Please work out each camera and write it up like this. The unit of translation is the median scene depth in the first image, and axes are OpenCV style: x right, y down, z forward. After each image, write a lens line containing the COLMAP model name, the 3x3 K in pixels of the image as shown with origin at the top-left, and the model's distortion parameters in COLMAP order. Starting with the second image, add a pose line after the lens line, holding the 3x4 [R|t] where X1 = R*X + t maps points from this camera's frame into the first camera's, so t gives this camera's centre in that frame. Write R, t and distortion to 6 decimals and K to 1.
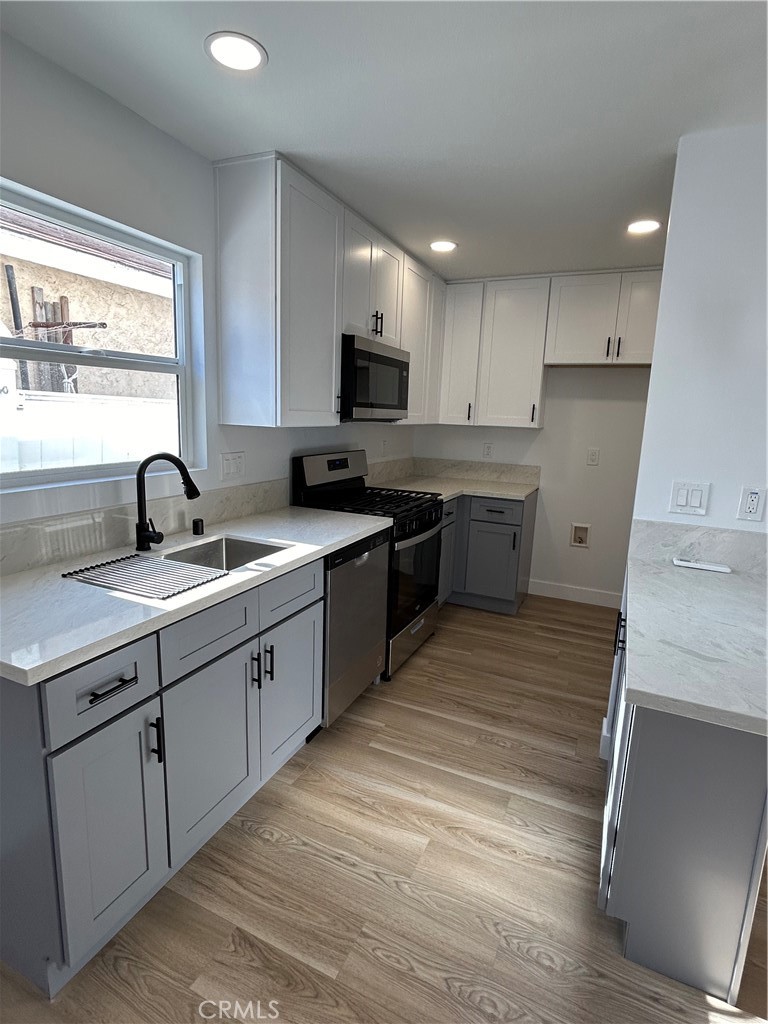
lens RADIAL K [[531.2, 0, 384.3], [0, 531.2, 506.8], [0, 0, 1]] dist [-0.003180, 0.000593]
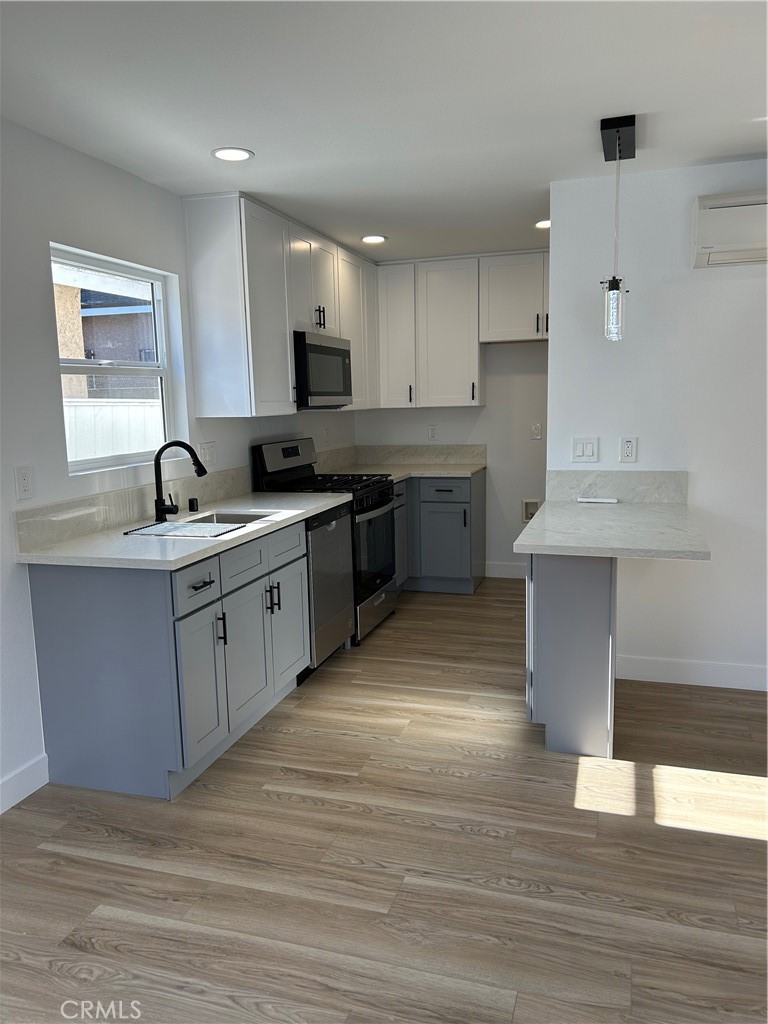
lens RADIAL K [[773.4, 0, 387.9], [0, 773.4, 513.6], [0, 0, 1]] dist [0.052896, -0.058168]
pose [[0.989426, -0.078450, 0.121991, -0.134094], [0.081782, 0.996395, -0.022540, 0.129836], [-0.119783, 0.032278, 0.992275, -0.749417]]
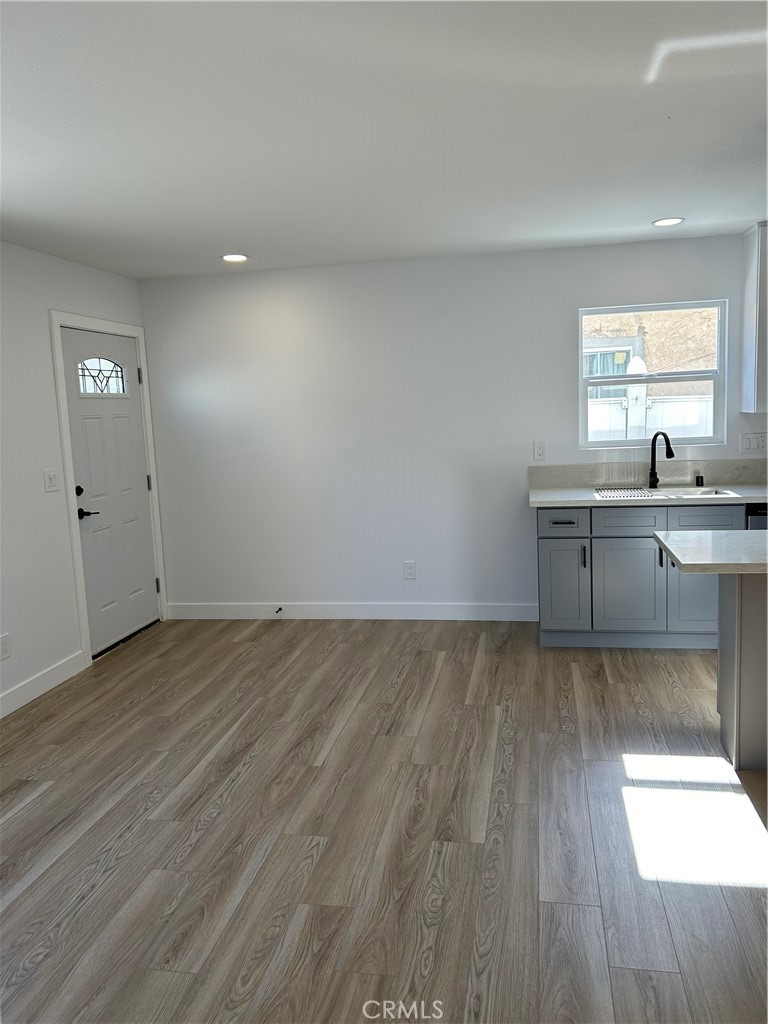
lens RADIAL K [[773.4, 0, 387.9], [0, 773.4, 513.6], [0, 0, 1]] dist [0.052896, -0.058168]
pose [[0.242464, 0.087579, -0.966199, 1.570279], [-0.121753, 0.990790, 0.059254, 0.104568], [0.962490, 0.103271, 0.250894, -0.396222]]
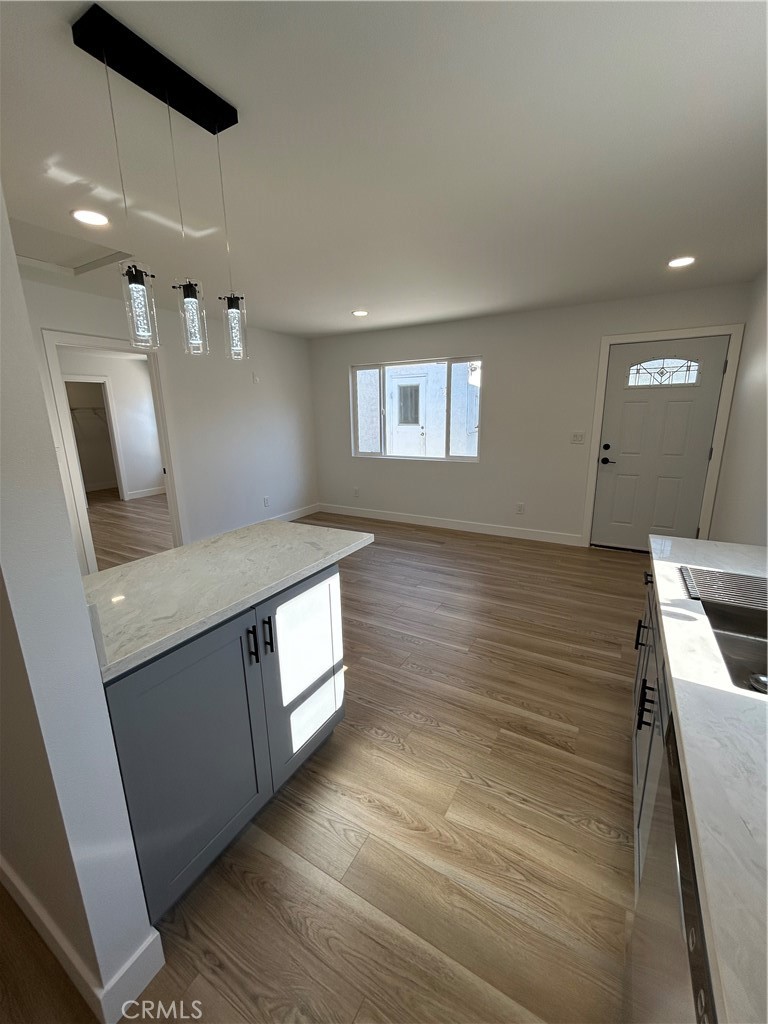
lens RADIAL K [[415.1, 0, 383.2], [0, 415.1, 509.5], [0, 0, 1]] dist [0.001782, 0.000512]
pose [[-0.995466, -0.040916, 0.085868, 0.133266], [-0.002812, 0.915020, 0.403399, -0.228338], [-0.095077, 0.401328, -0.910986, 1.256774]]
